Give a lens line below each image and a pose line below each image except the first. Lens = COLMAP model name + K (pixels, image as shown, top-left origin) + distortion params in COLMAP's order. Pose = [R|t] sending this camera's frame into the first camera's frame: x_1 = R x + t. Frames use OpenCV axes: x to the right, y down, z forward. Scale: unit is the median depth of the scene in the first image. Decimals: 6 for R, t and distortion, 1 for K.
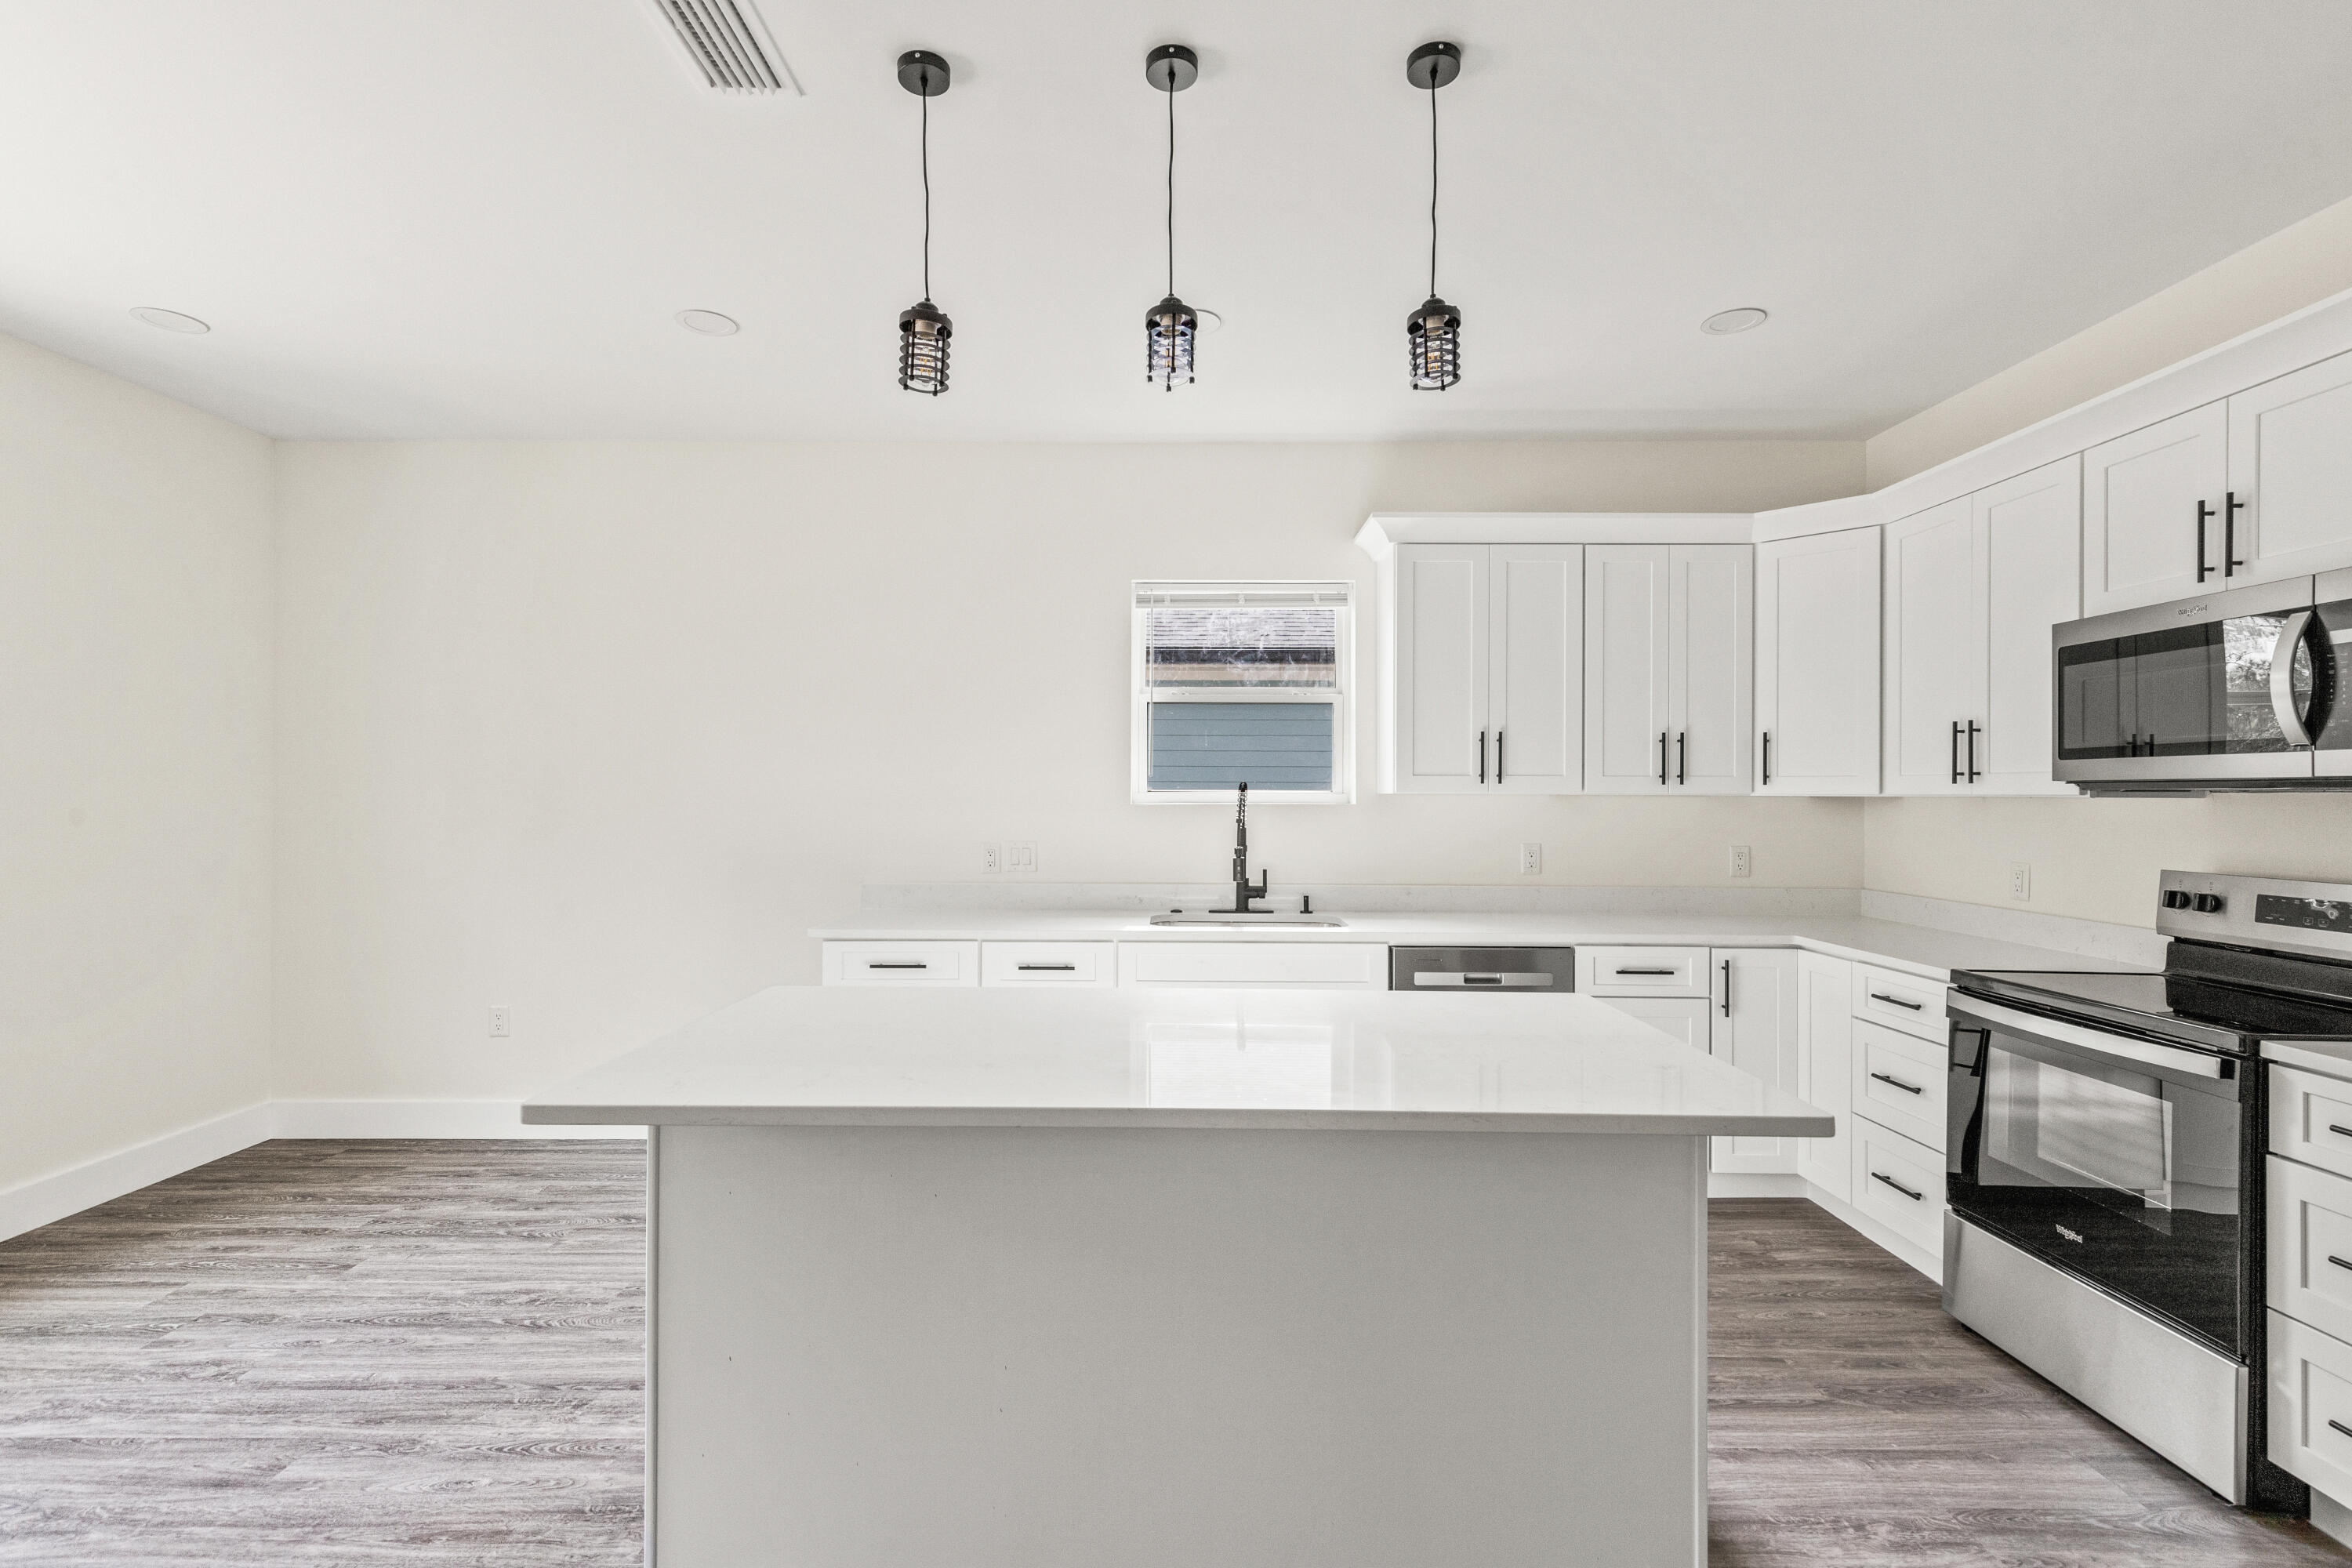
lens RADIAL K [[1068.0, 0, 1177.7], [0, 1068.0, 786.9], [0, 0, 1]] dist [0.013872, -0.001783]
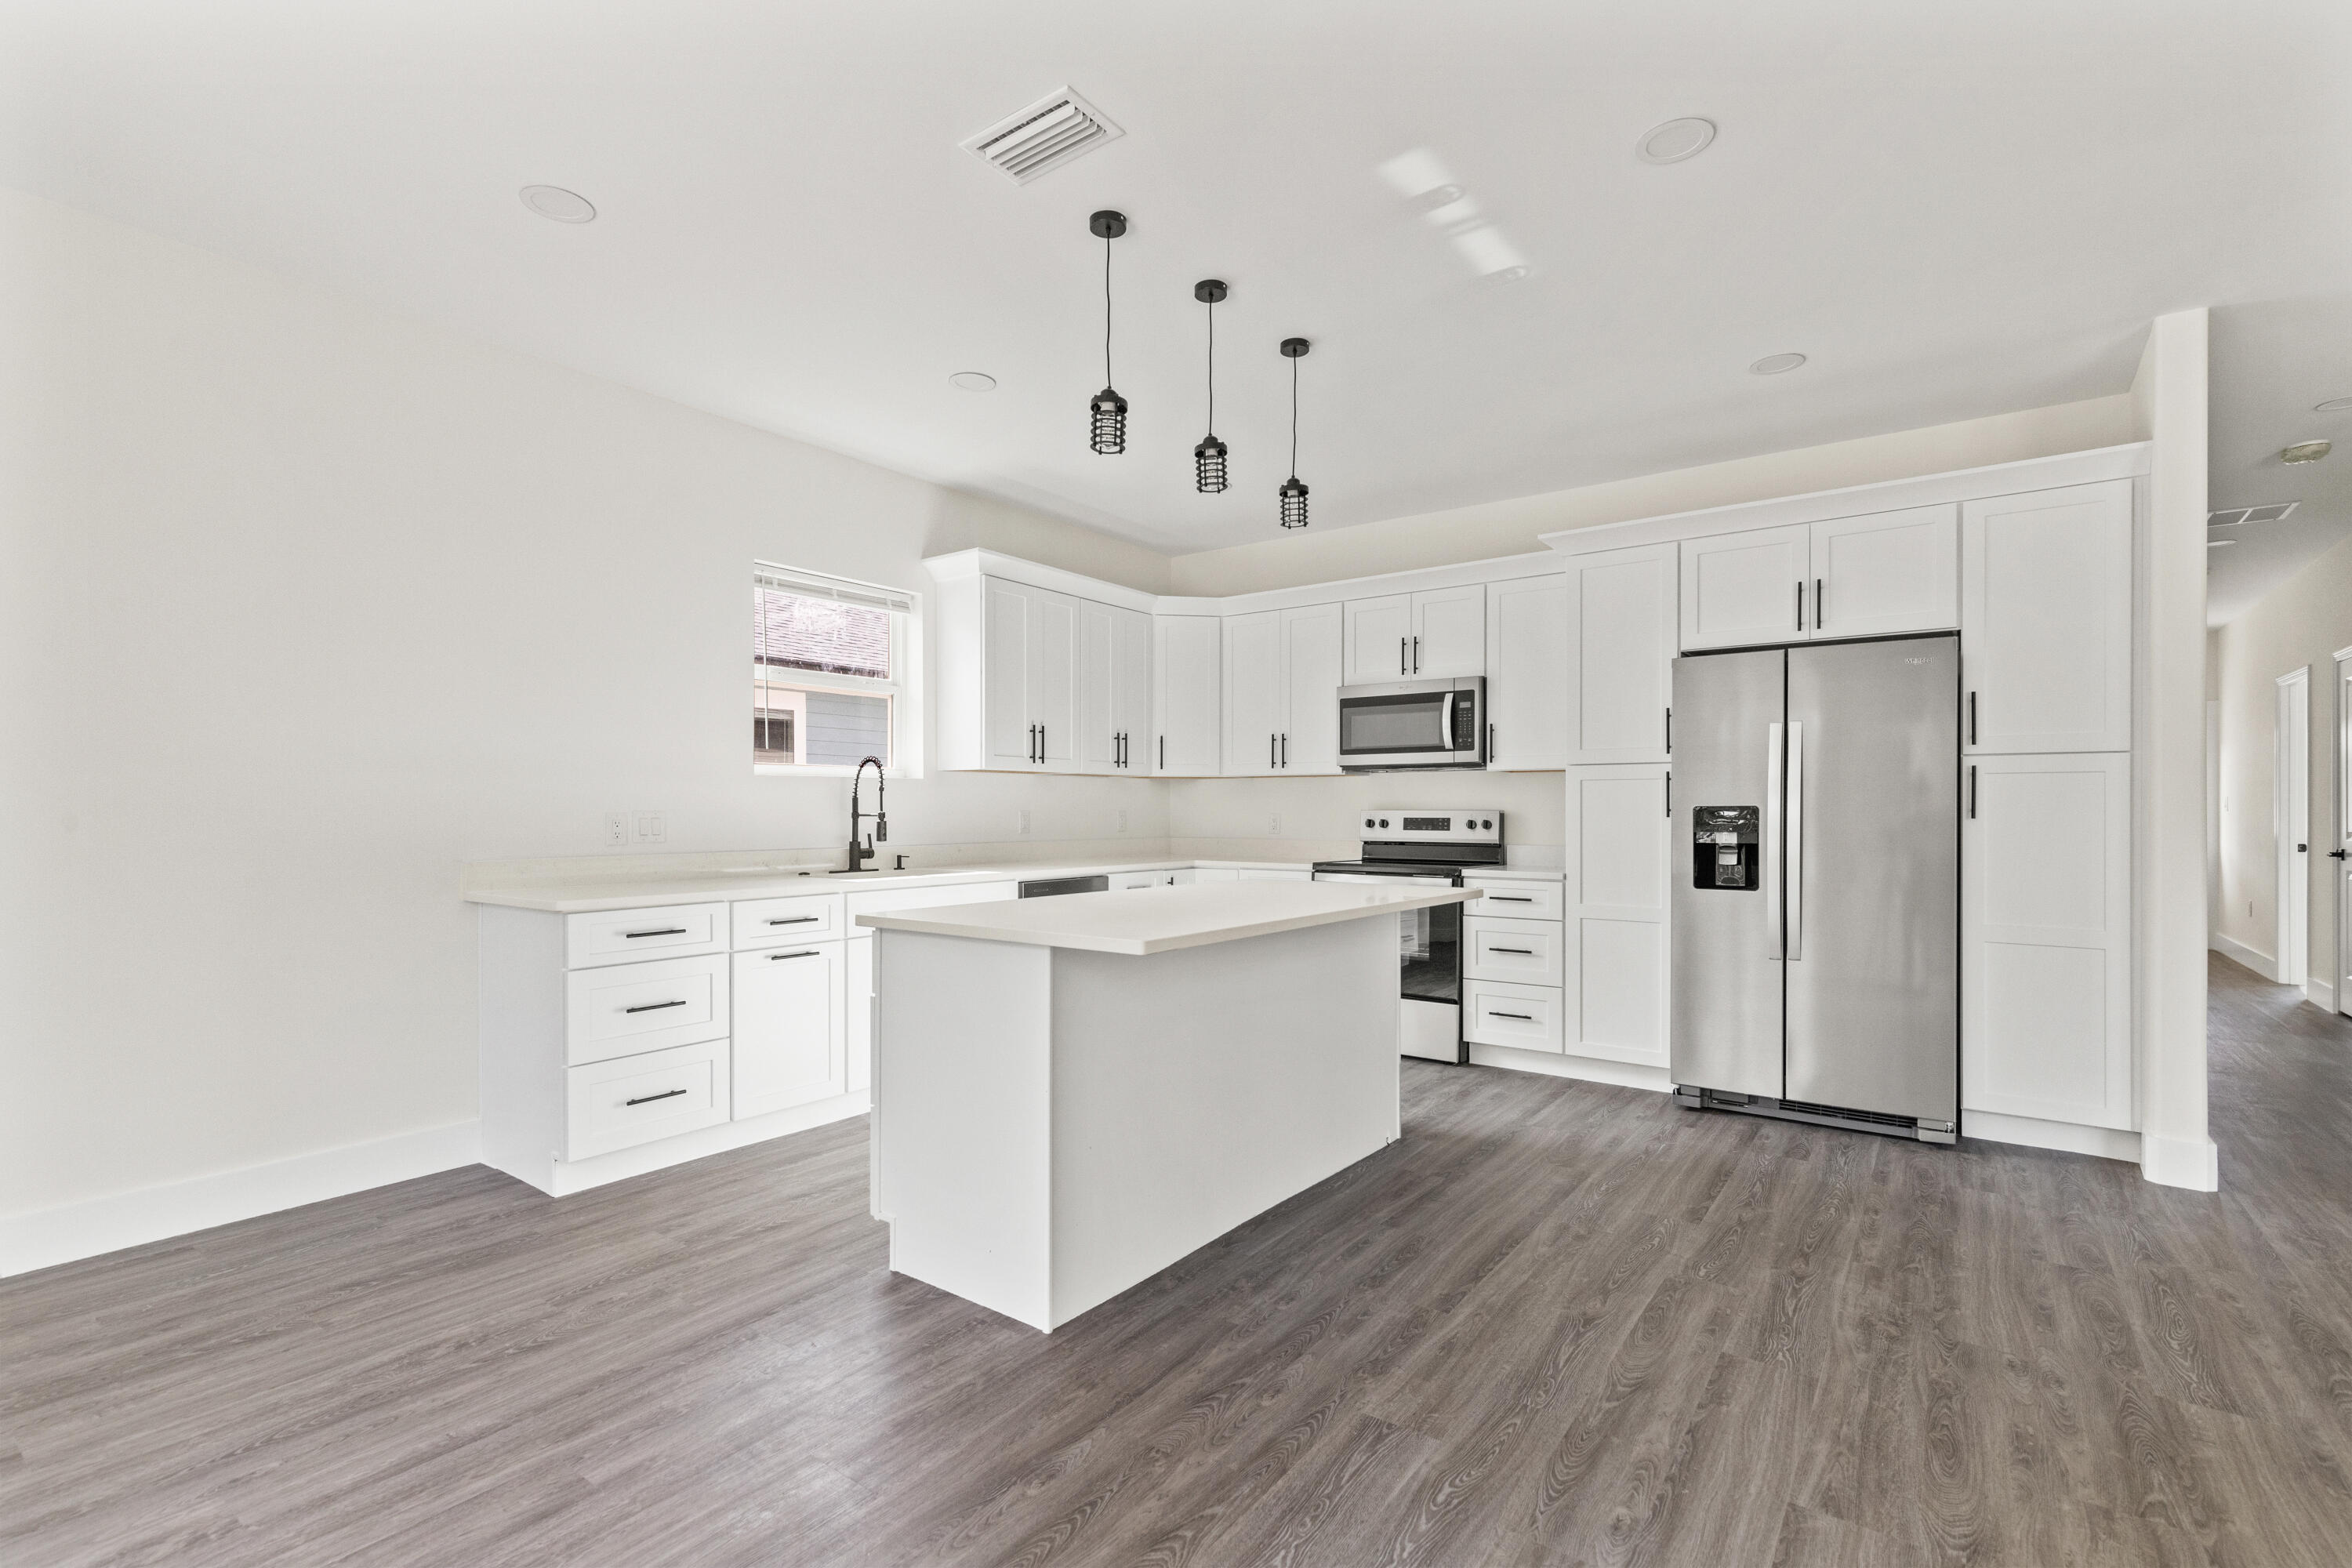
lens RADIAL K [[1068.0, 0, 1176.8], [0, 1068.0, 798.7], [0, 0, 1]] dist [0.013872, -0.001783]
pose [[0.593740, 0.002145, 0.804654, -0.902915], [-0.002553, 0.999996, -0.000781, 0.055150], [-0.804653, -0.001590, 0.593743, 0.066332]]
